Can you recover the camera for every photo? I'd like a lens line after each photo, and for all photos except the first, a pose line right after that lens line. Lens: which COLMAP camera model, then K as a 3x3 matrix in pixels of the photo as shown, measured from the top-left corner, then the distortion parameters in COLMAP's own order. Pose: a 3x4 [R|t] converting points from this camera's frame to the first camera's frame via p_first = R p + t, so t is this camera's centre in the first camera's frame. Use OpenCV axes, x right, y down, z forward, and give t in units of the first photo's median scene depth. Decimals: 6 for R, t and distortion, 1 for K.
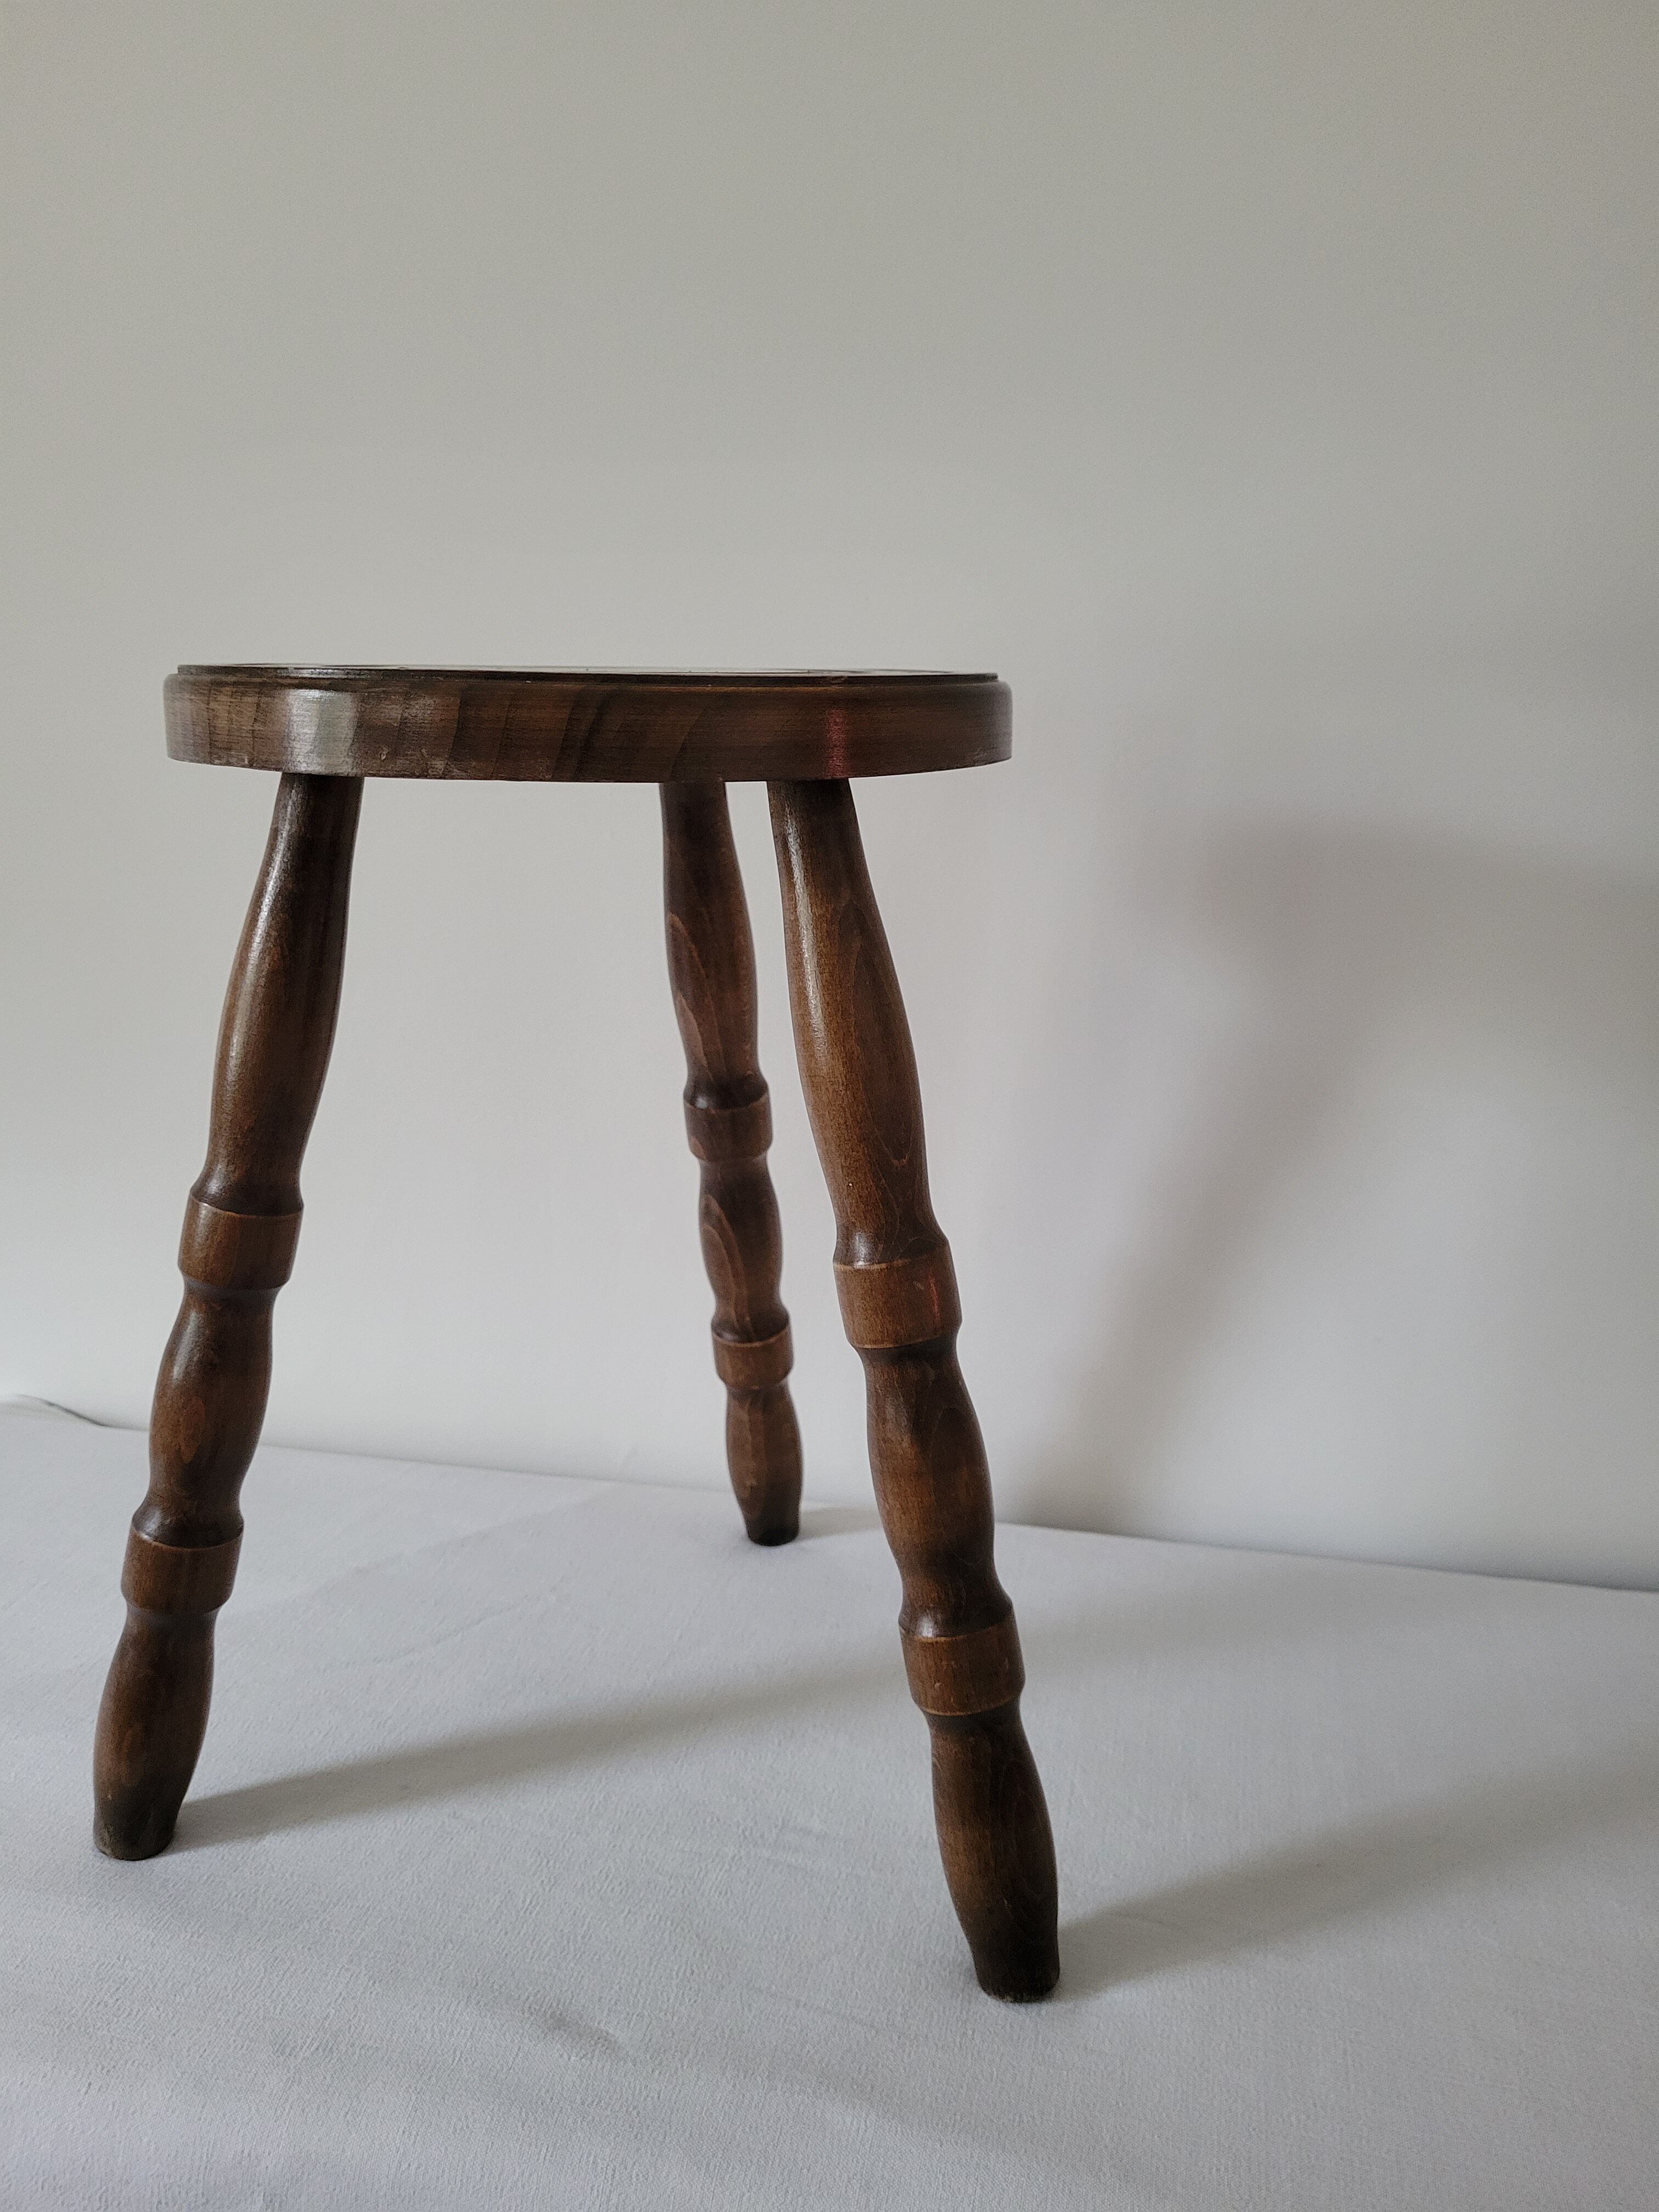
lens RADIAL K [[1741.4, 0, 829.5], [0, 1741.4, 1106.0], [0, 0, 1]] dist [-0.021372, 0.016955]
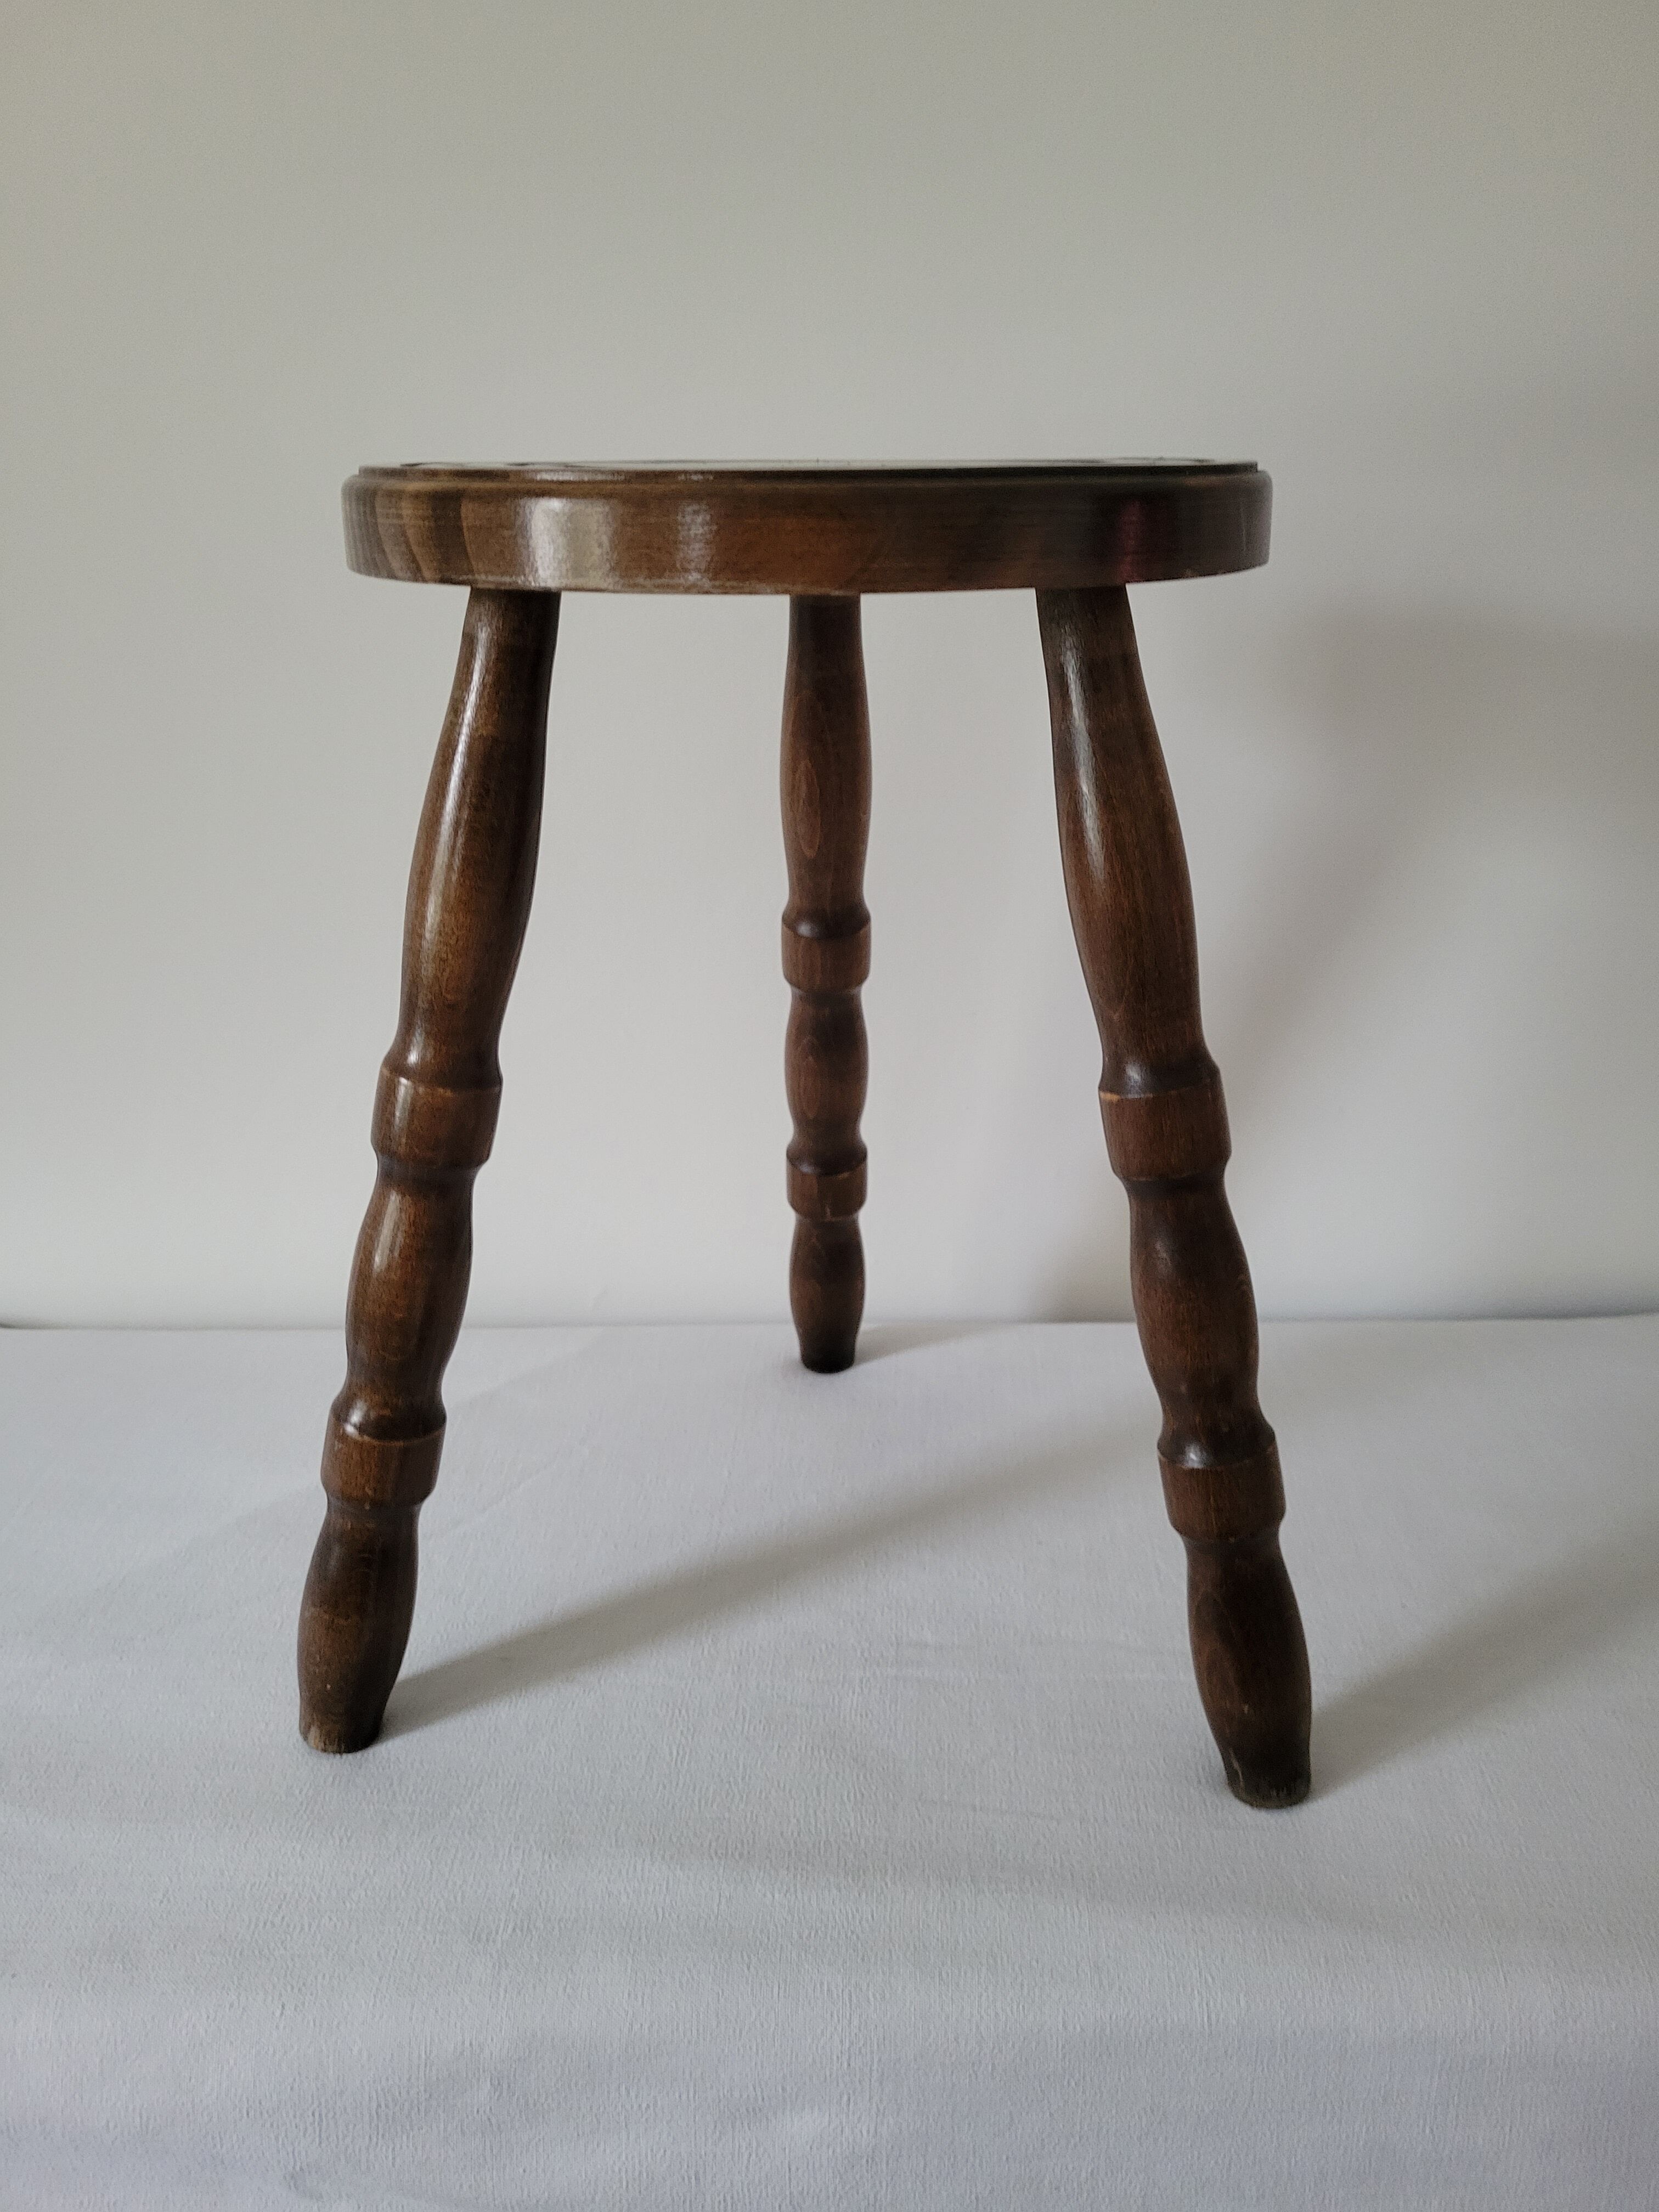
lens RADIAL K [[1772.9, 0, 829.5], [0, 1772.9, 1106.0], [0, 0, 1]] dist [0.001811, -0.007082]
pose [[0.979610, -0.080358, 0.184137, -0.279942], [0.057803, 0.990503, 0.124749, -0.029368], [-0.192413, -0.111561, 0.974952, 0.048497]]
